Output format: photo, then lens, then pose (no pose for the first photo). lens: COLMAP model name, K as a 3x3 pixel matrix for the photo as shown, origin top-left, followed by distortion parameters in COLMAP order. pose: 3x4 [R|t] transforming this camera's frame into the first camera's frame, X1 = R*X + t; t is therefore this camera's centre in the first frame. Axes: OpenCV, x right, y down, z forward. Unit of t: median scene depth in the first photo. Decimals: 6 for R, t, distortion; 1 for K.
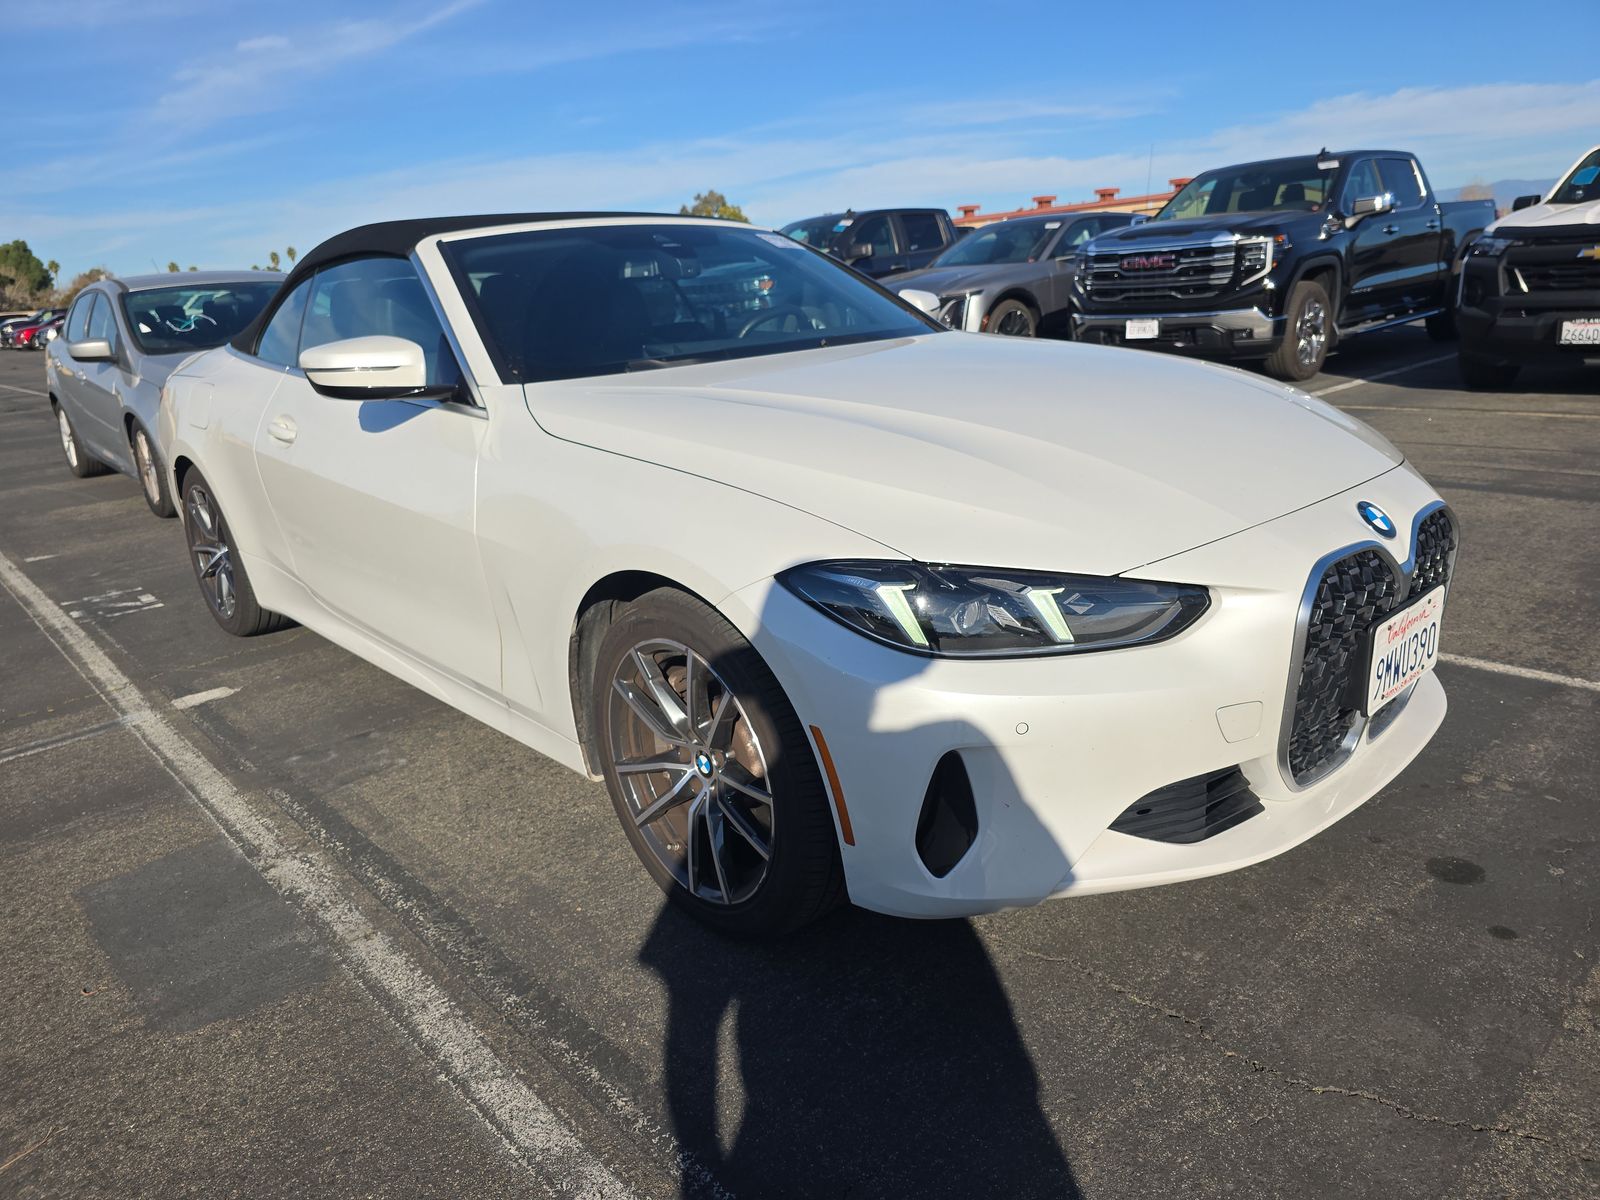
lens RADIAL K [[1091.4, 0, 802.5], [0, 1091.4, 599.9], [0, 0, 1]] dist [0.029927, -0.032180]
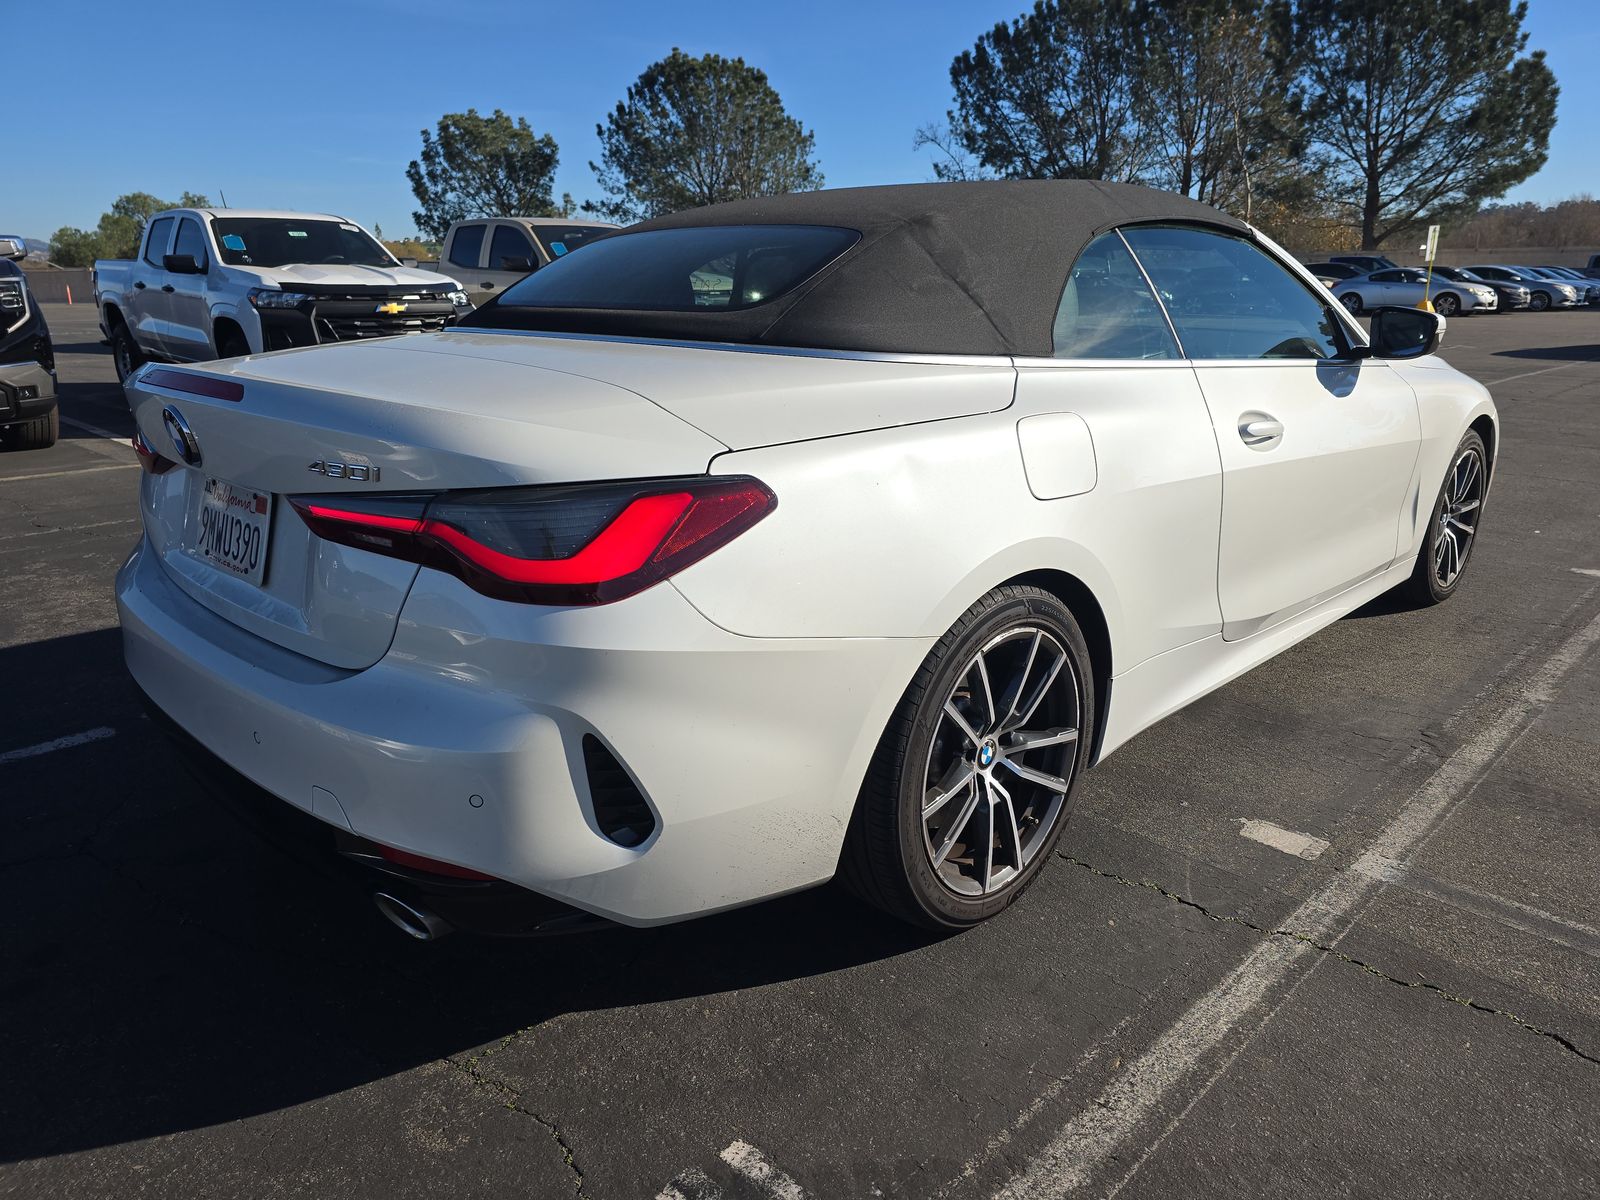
lens RADIAL K [[1091.4, 0, 808.2], [0, 1091.4, 615.2], [0, 0, 1]] dist [0.029927, -0.032180]
pose [[-0.062333, -0.226734, 0.971960, -1.092631], [0.288842, 0.928082, 0.235022, -0.269342], [-0.955346, 0.295392, 0.007640, 1.165196]]
